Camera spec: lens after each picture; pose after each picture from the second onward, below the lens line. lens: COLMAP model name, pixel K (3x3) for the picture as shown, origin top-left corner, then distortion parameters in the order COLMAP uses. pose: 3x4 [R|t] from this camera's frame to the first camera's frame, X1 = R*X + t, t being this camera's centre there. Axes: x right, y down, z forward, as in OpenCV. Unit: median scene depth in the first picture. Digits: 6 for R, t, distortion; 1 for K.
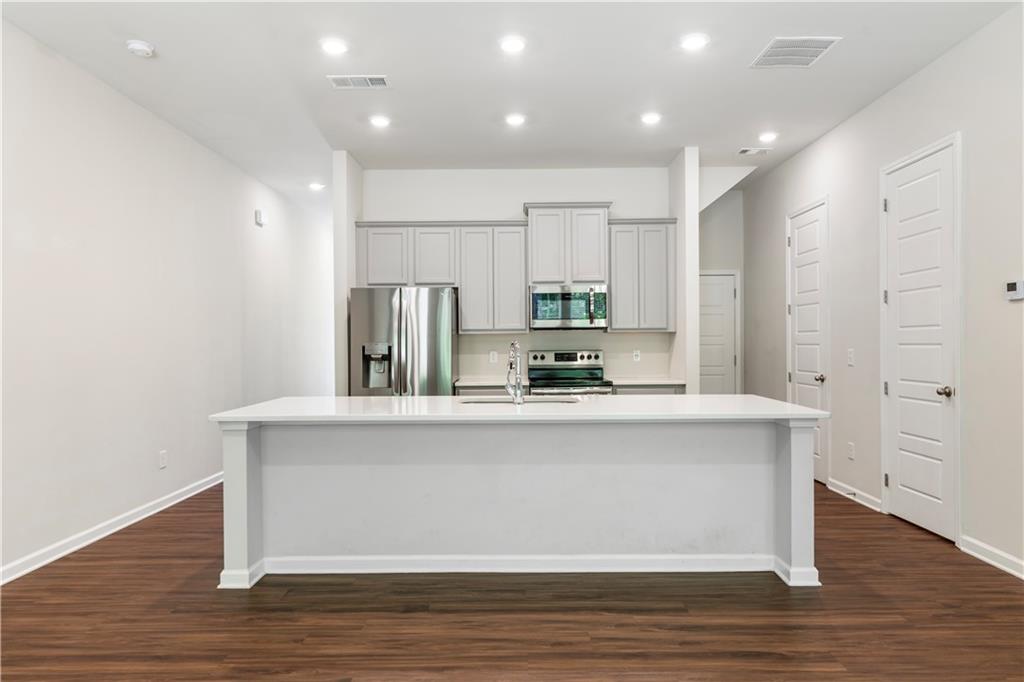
lens RADIAL K [[639.2, 0, 509.9], [0, 639.2, 344.3], [0, 0, 1]] dist [-0.002036, 0.000427]
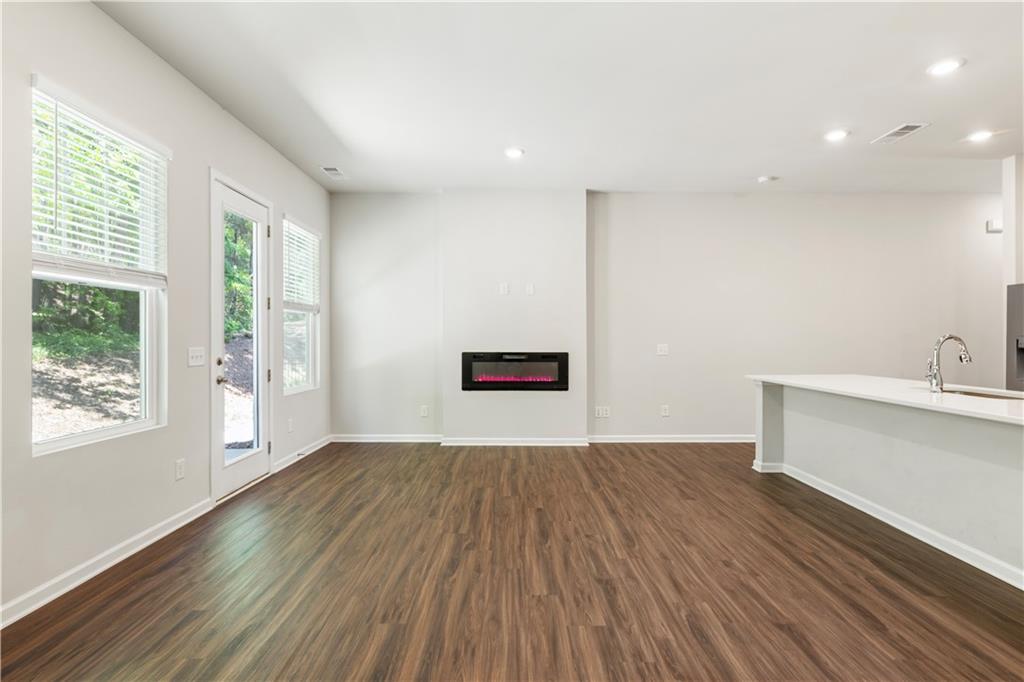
lens RADIAL K [[482.8, 0, 511.5], [0, 482.8, 336.6], [0, 0, 1]] dist [-0.000746, -0.000216]
pose [[0.009543, 0.001876, -0.999953, 0.547201], [0.000144, 0.999998, 0.001878, -0.003879], [0.999954, -0.000162, 0.009542, 0.160624]]
